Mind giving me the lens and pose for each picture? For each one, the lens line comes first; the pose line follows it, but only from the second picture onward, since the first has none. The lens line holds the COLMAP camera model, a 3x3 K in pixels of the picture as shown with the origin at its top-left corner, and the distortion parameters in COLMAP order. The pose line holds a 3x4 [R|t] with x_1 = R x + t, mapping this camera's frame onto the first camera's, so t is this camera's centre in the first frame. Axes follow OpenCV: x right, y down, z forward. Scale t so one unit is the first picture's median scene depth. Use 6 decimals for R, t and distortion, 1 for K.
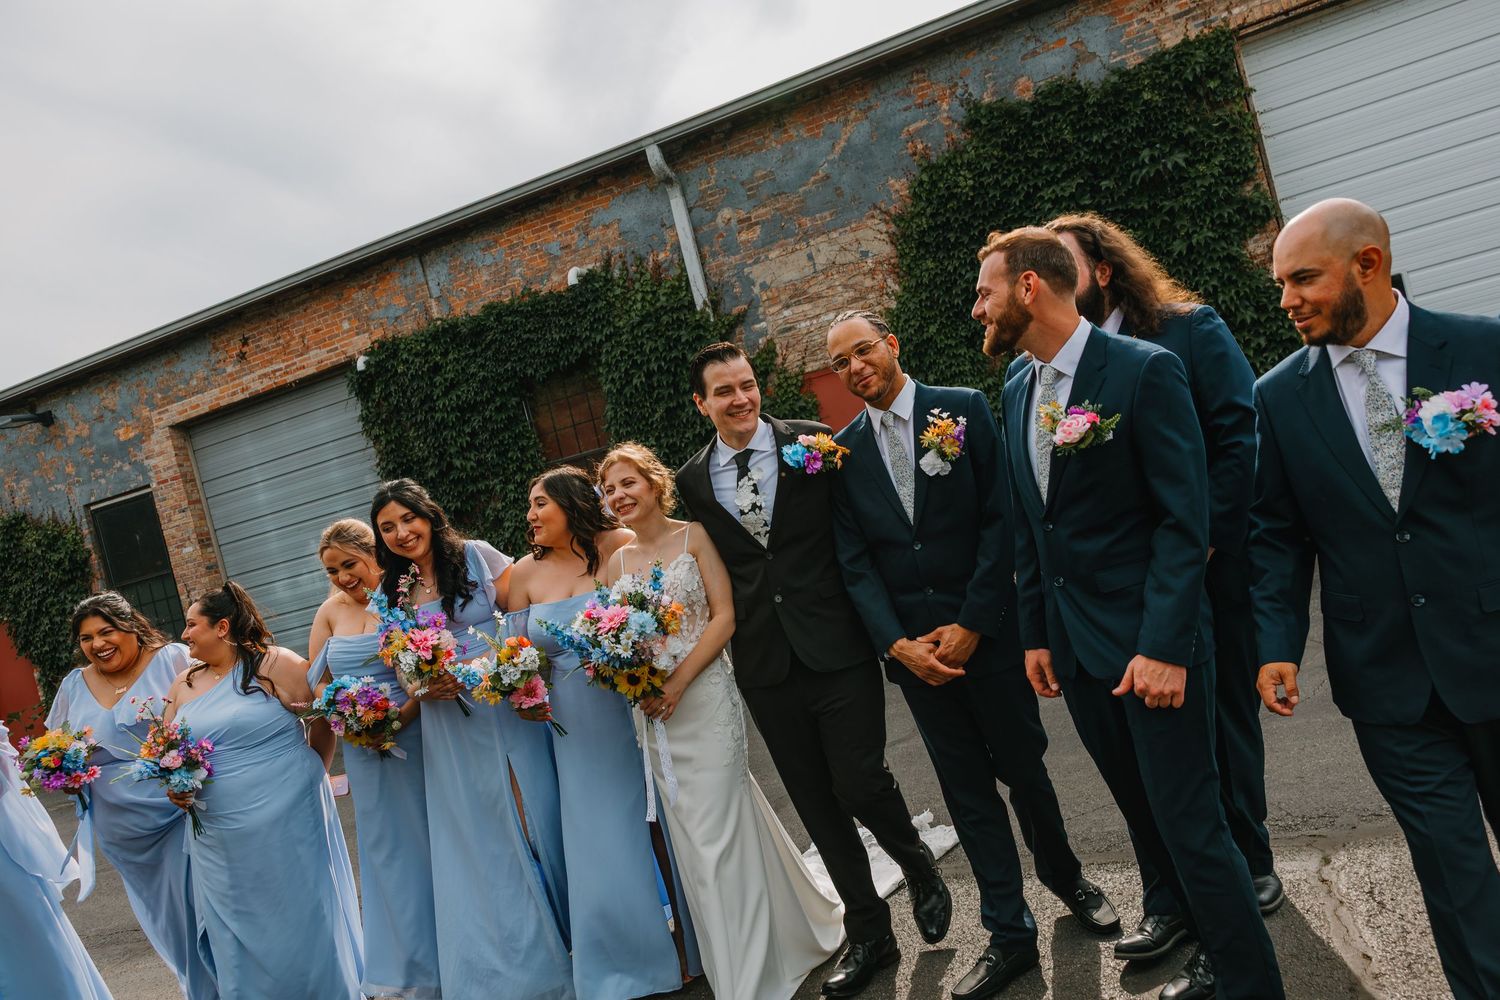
lens RADIAL K [[1196.4, 0, 766.5], [0, 1196.4, 497.0], [0, 0, 1]] dist [0.008166, 0.005686]
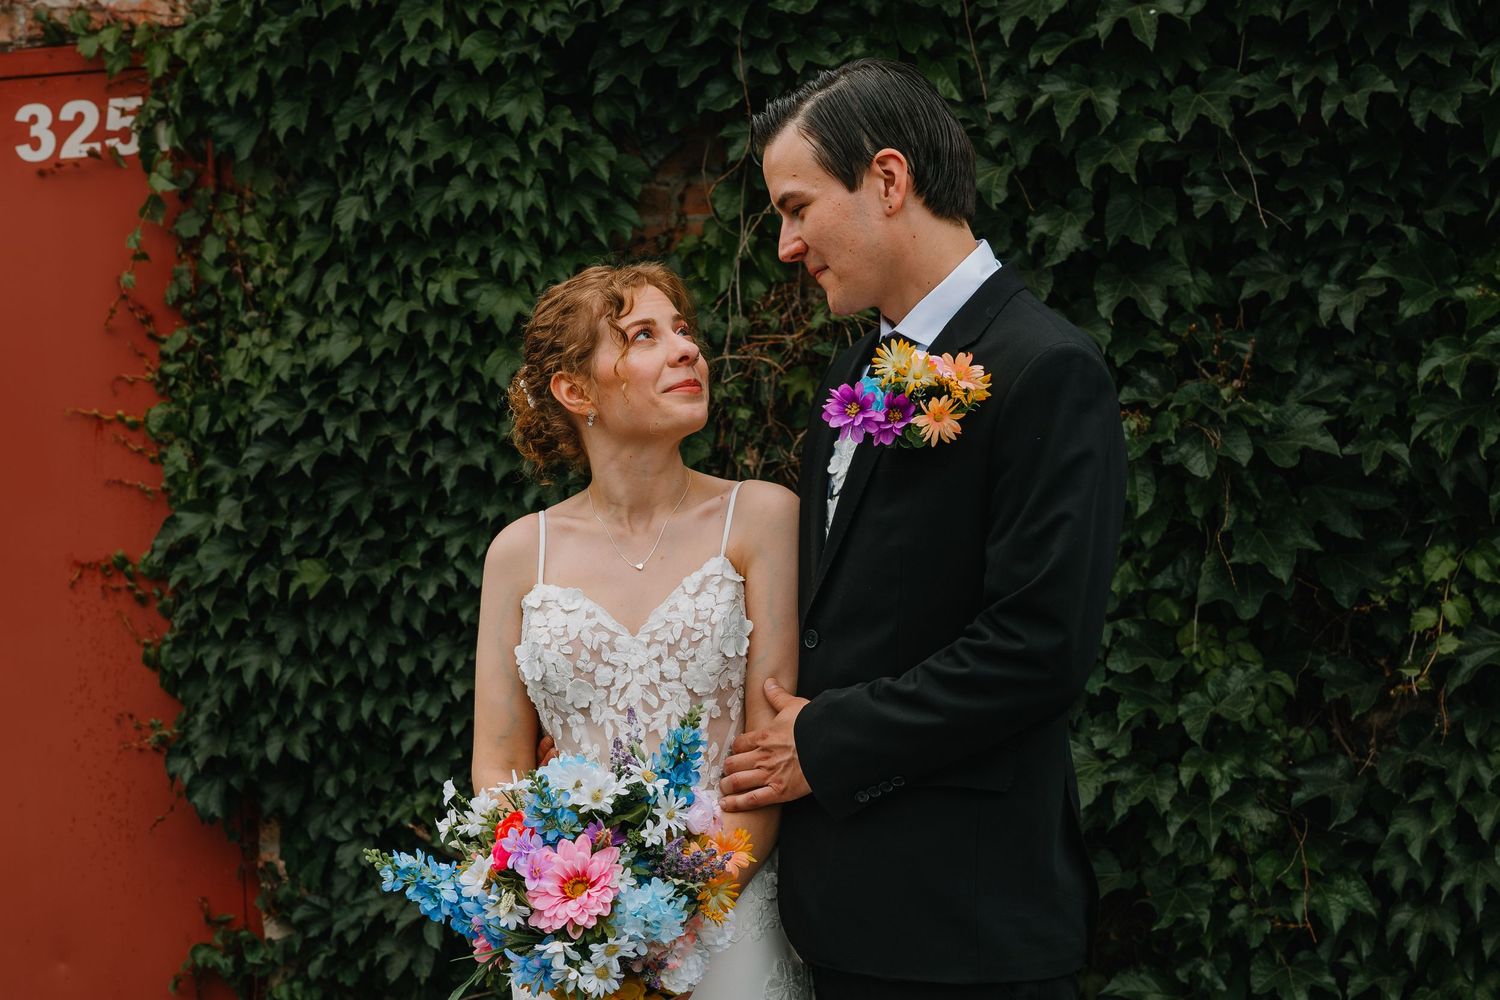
lens RADIAL K [[3633.4, 0, 749.3], [0, 3633.4, 754.6], [0, 0, 1]] dist [-0.026804, 0.210350]
pose [[0.973520, 0.216092, 0.074584, 0.177998], [-0.218678, 0.975385, 0.028345, -0.045392], [-0.066623, -0.043904, 0.996812, 0.409981]]
